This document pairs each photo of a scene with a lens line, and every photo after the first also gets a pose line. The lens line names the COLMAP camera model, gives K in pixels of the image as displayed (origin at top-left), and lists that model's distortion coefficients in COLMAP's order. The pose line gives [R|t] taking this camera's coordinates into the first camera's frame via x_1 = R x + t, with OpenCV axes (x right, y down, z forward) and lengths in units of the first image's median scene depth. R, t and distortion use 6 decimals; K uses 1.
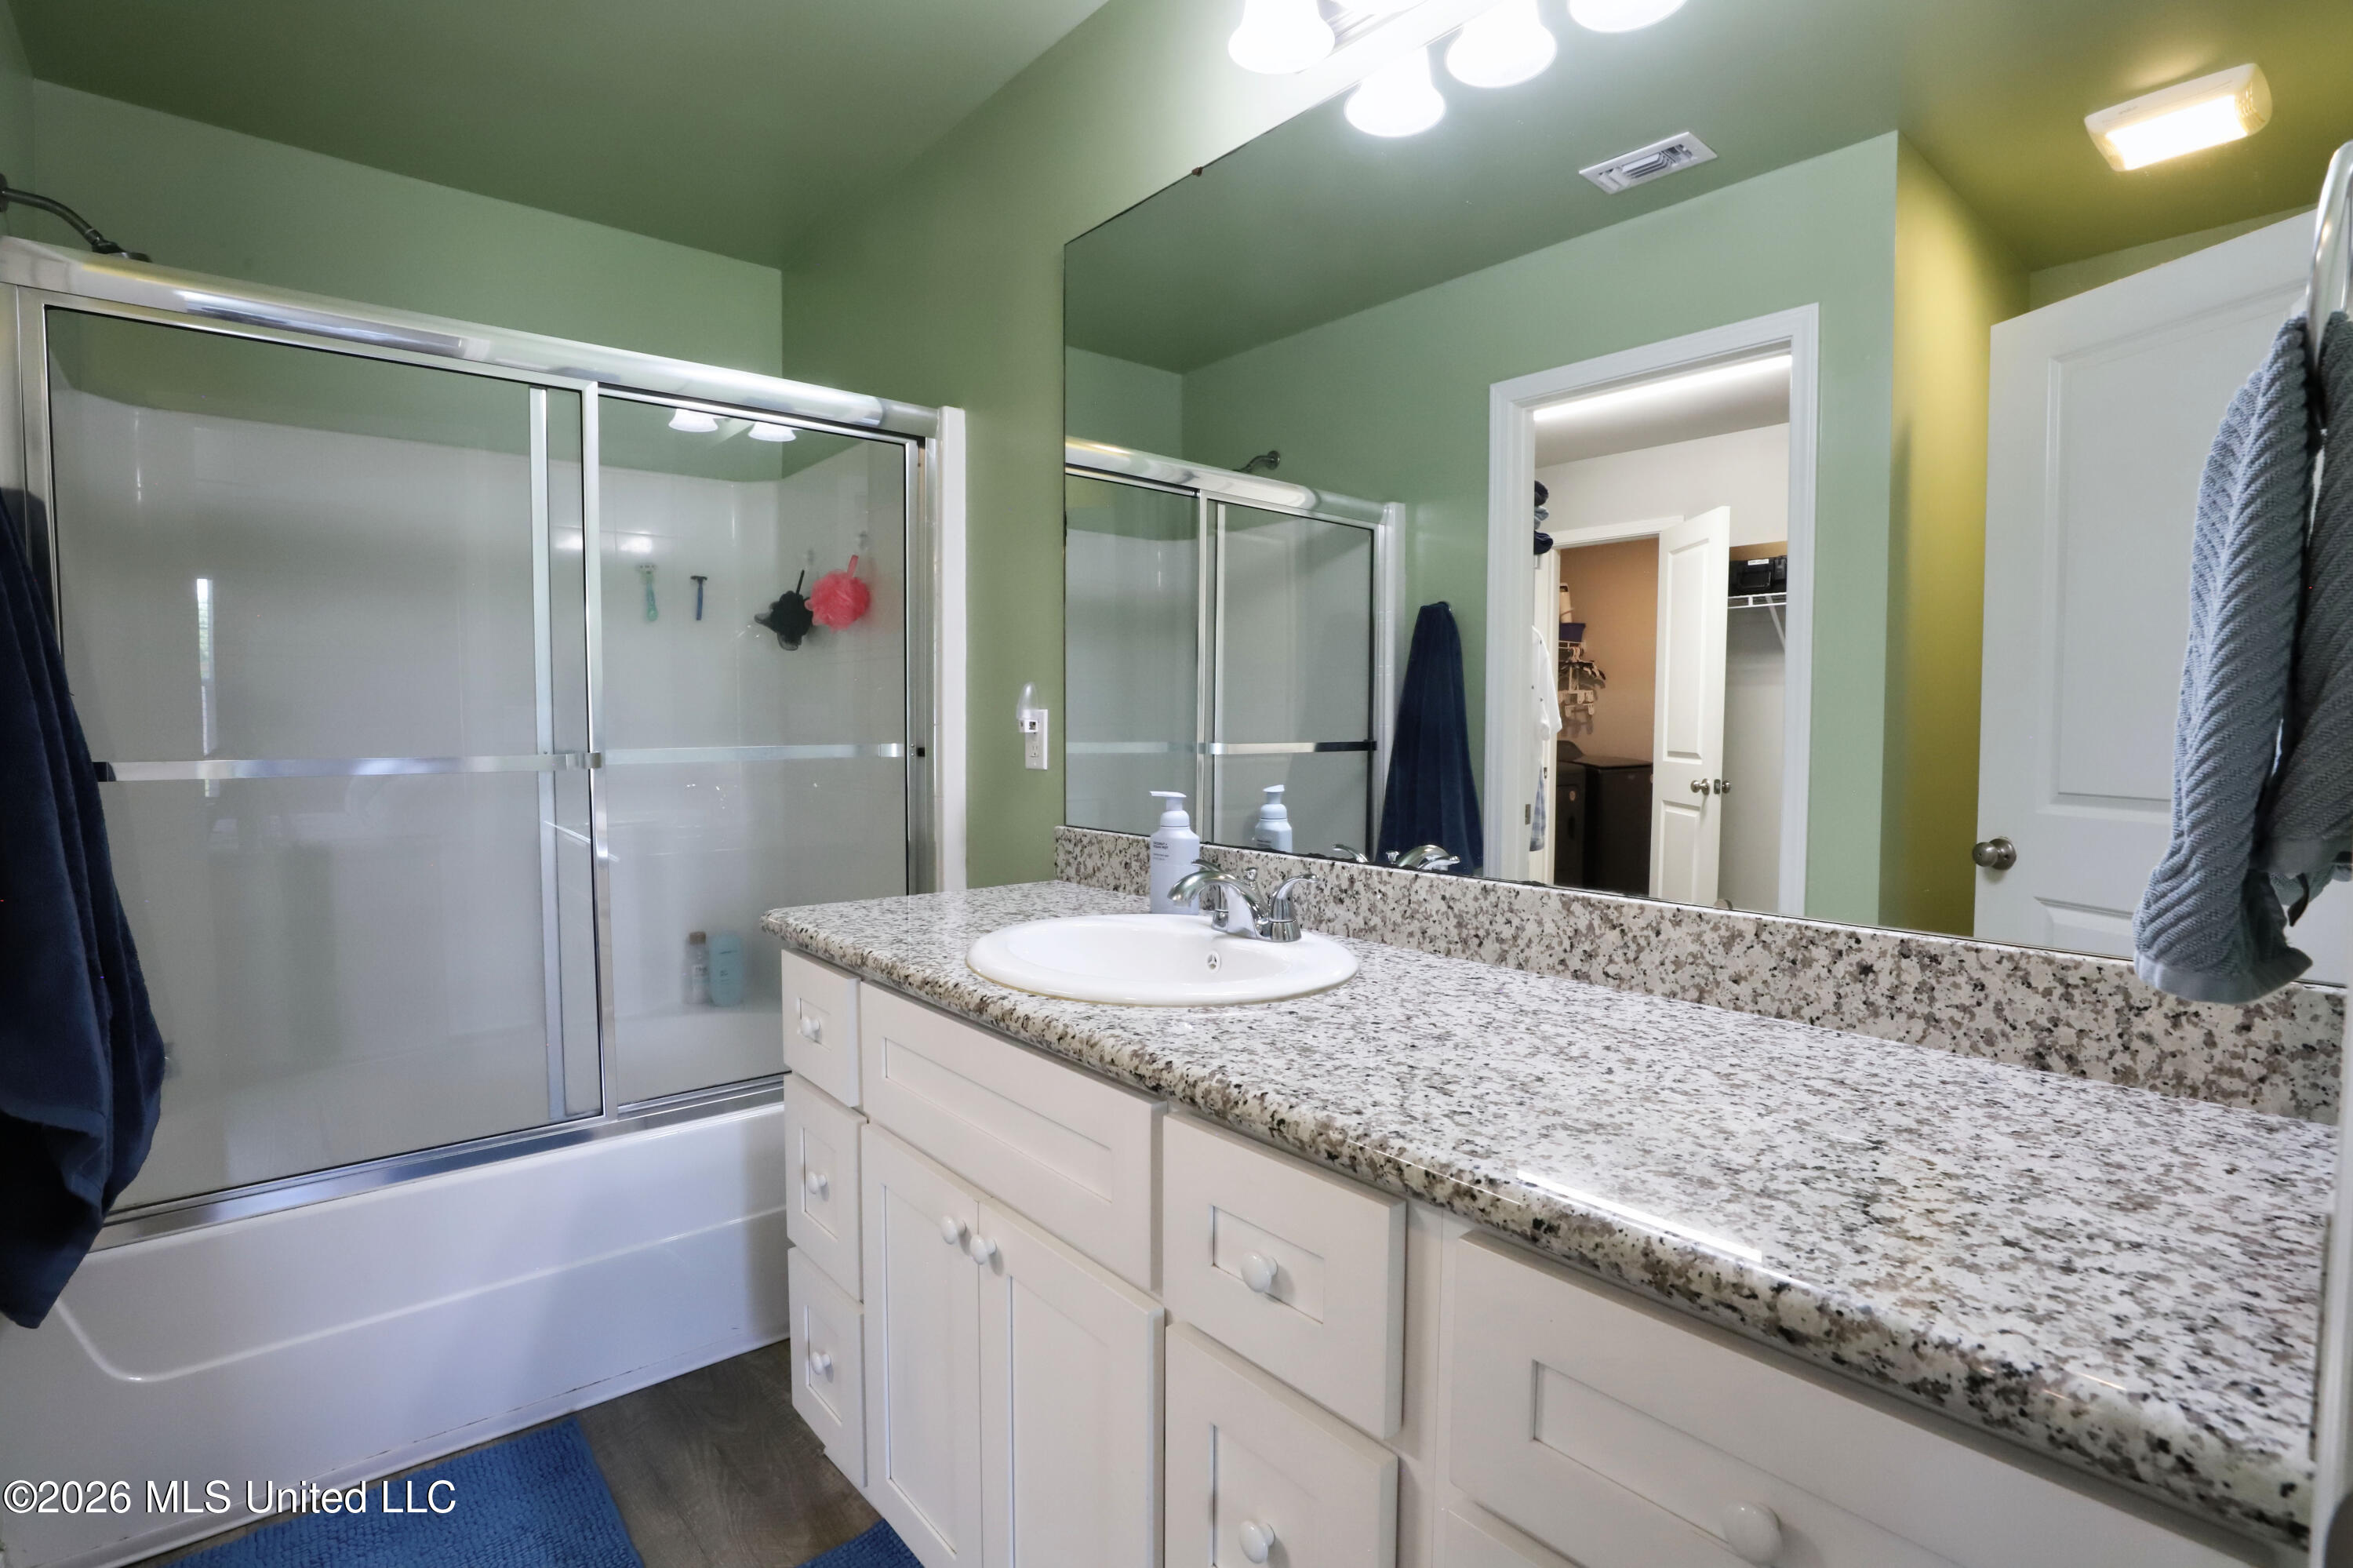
lens RADIAL K [[1105.4, 0, 1176.5], [0, 1105.4, 784.0], [0, 0, 1]] dist [-0.044489, 0.018706]
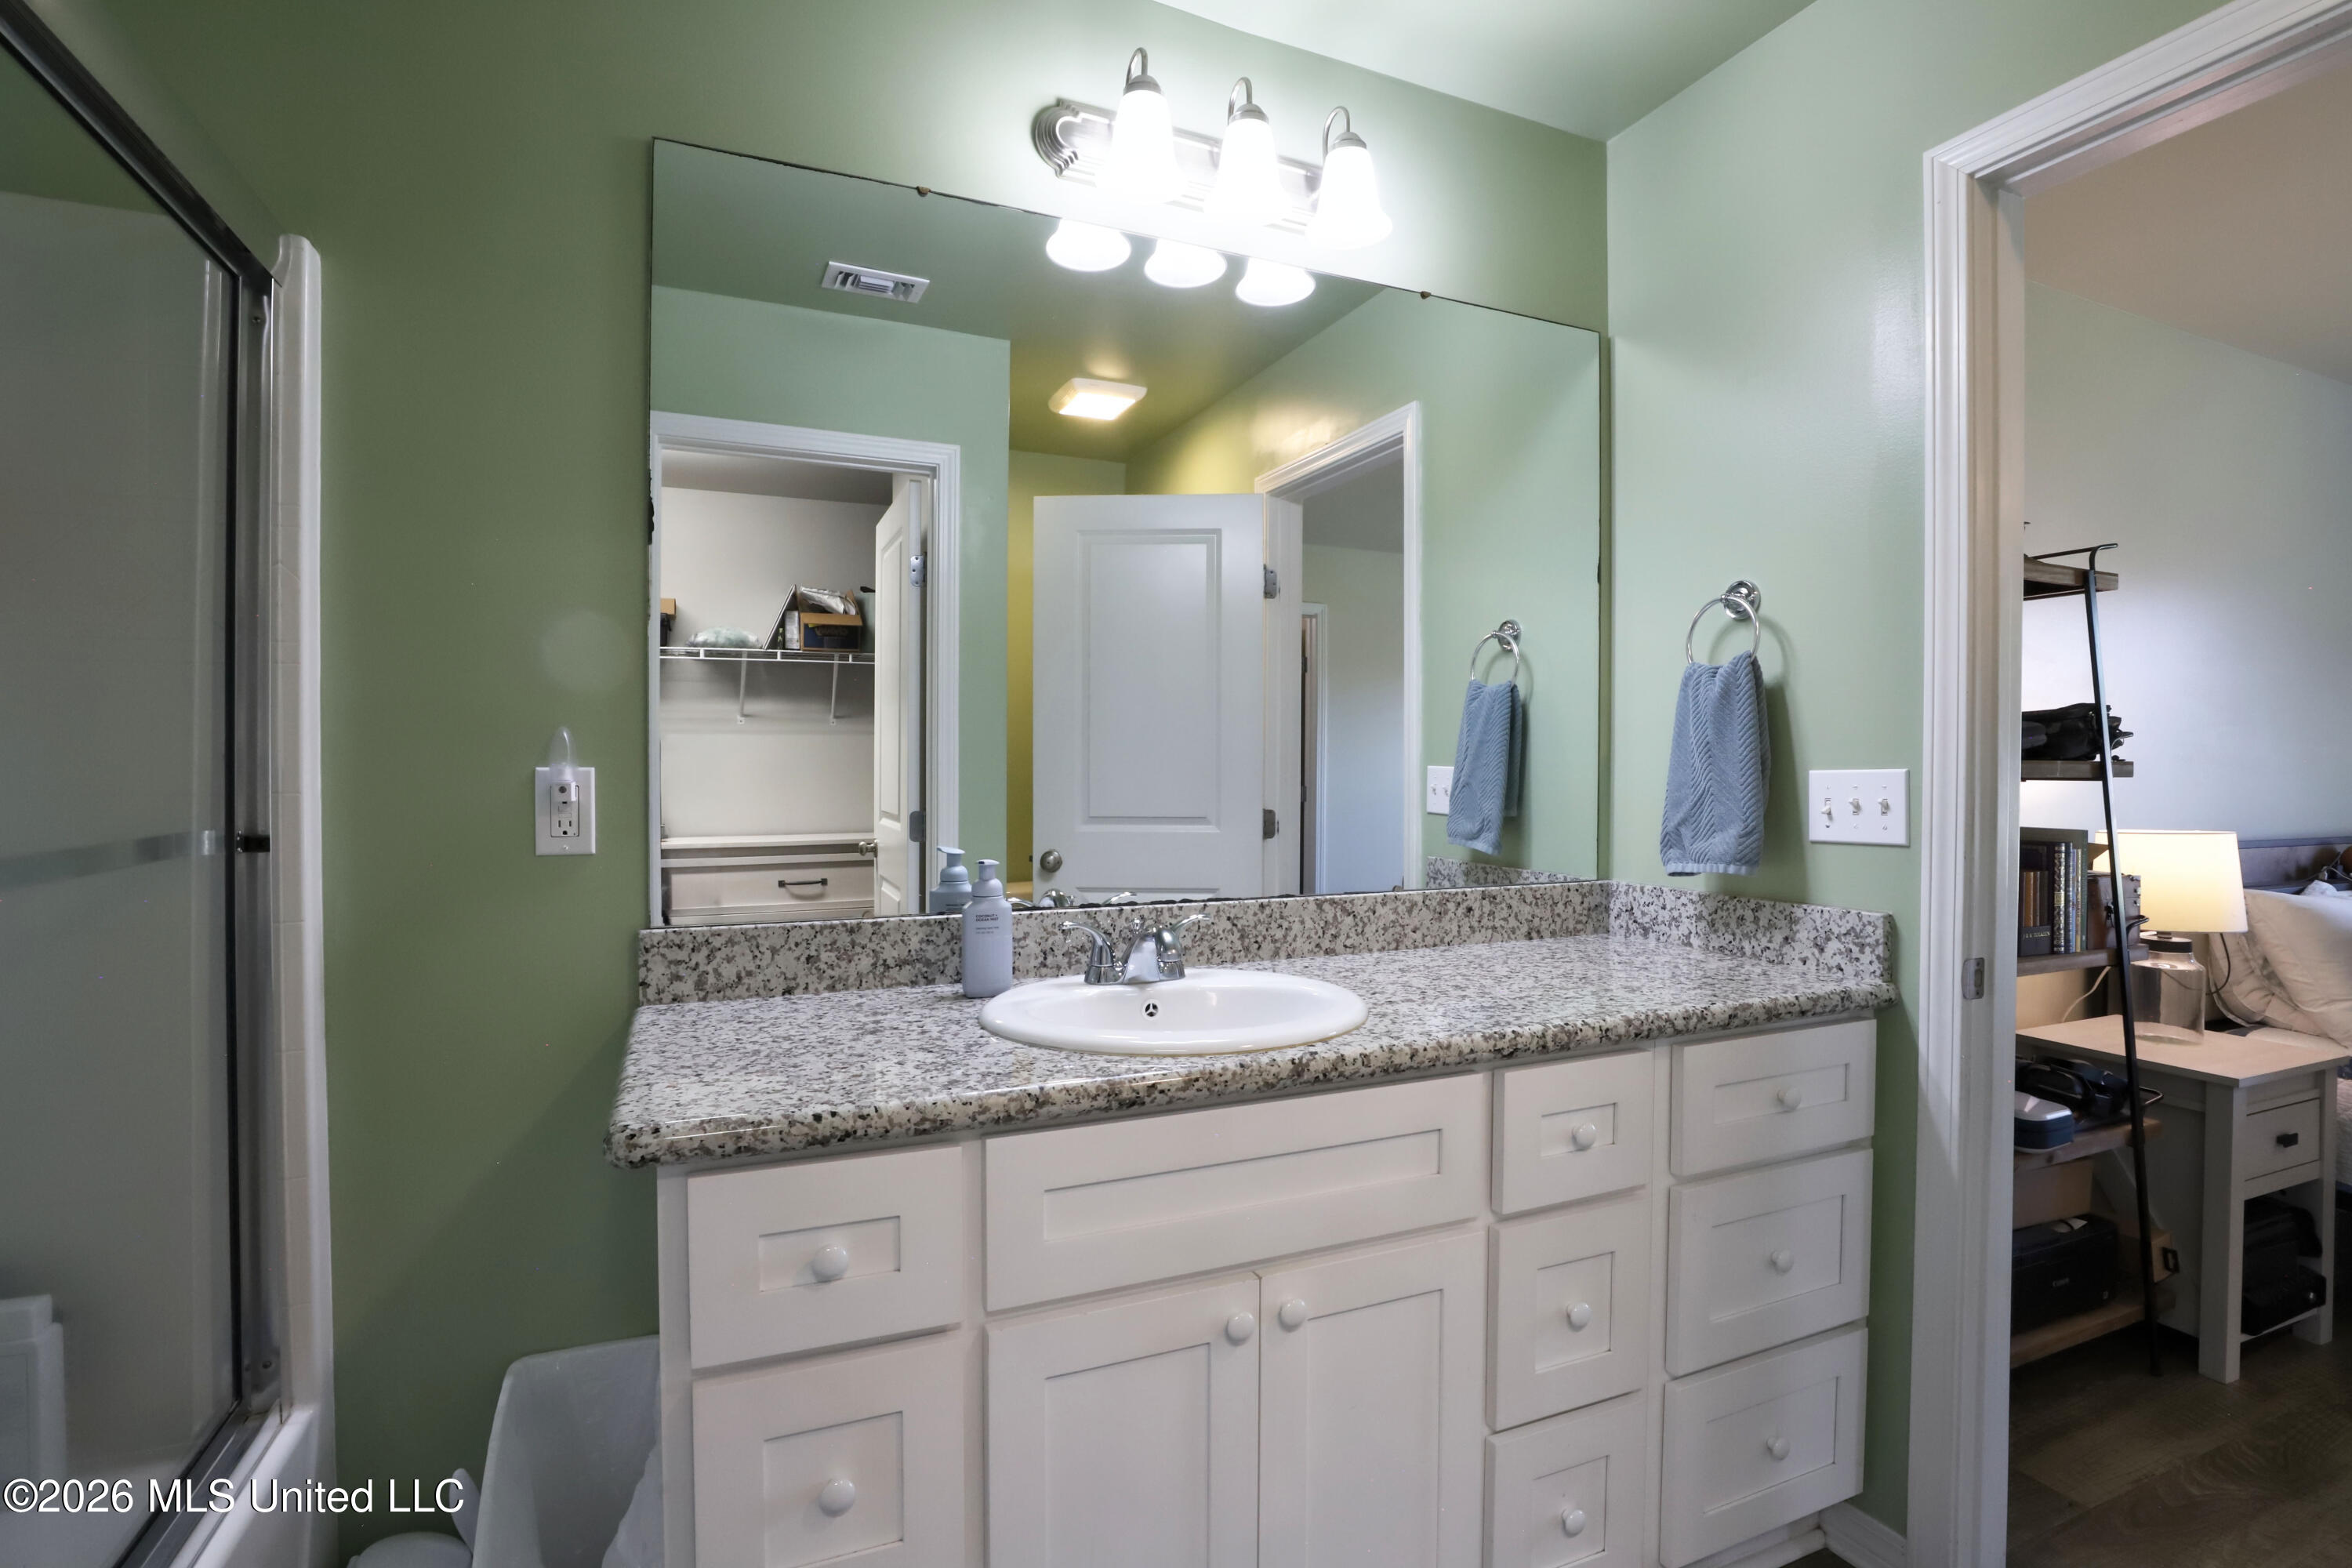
lens RADIAL K [[1104.9, 0, 1176.0], [0, 1104.9, 784.0], [0, 0, 1]] dist [-0.044489, 0.018706]
pose [[0.292852, -0.018851, 0.955972, -1.176462], [0.050601, 0.998710, 0.004193, -0.072365], [-0.954818, 0.047145, 0.293428, 0.793131]]
